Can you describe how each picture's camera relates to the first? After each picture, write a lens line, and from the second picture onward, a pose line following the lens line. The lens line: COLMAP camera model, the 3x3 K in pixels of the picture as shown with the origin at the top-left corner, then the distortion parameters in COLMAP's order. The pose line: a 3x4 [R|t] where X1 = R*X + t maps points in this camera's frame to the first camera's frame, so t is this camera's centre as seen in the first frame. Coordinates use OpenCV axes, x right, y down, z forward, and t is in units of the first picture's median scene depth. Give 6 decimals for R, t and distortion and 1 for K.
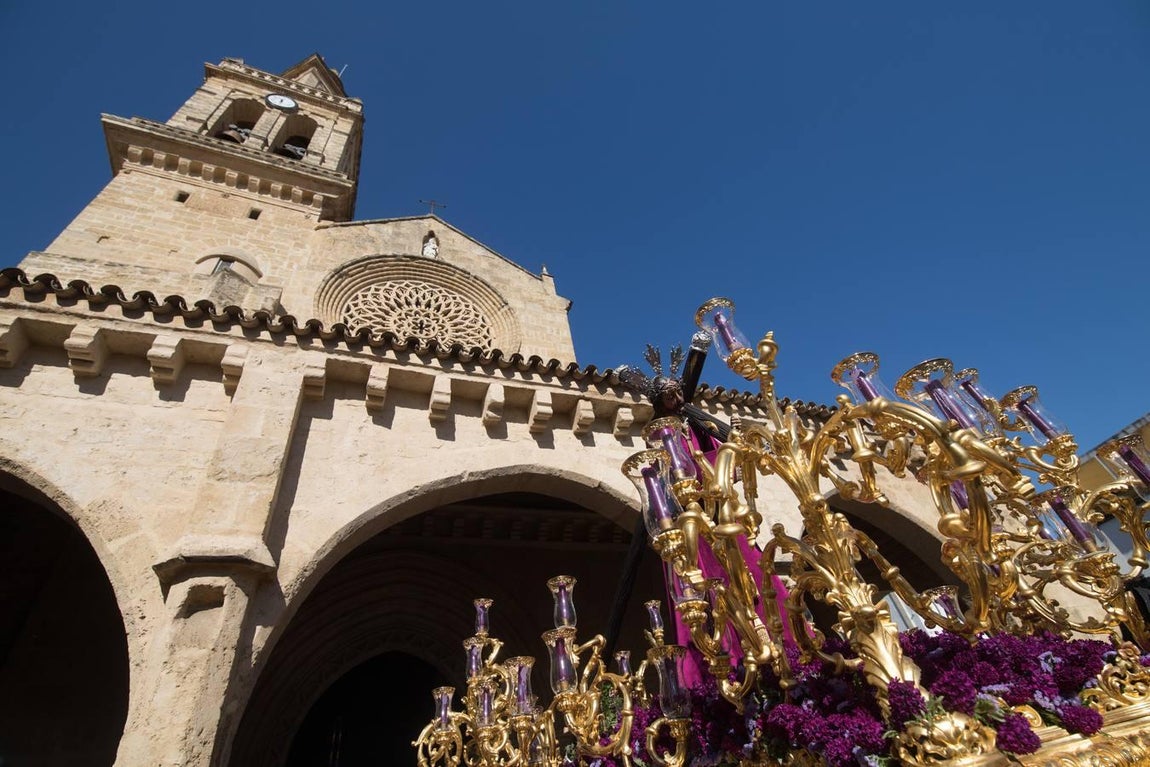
lens RADIAL K [[496.6, 0, 569.0], [0, 496.6, 384.0], [0, 0, 1]] dist [0.000306, -0.011341]
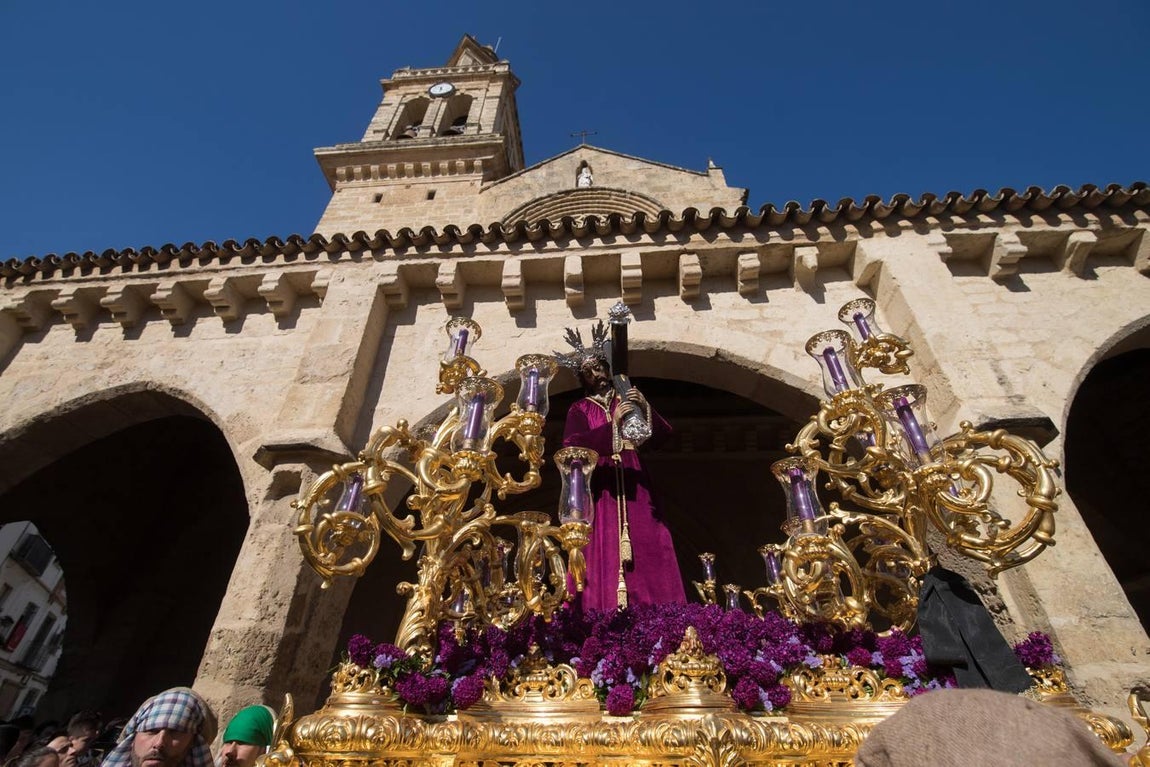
lens RADIAL K [[496.6, 0, 569.0], [0, 496.6, 384.0], [0, 0, 1]] dist [0.000306, -0.011341]
pose [[0.885387, -0.138097, -0.443869, 0.194691], [0.183264, 0.981214, 0.060282, 0.159707], [0.427206, -0.134718, 0.894062, 0.188131]]
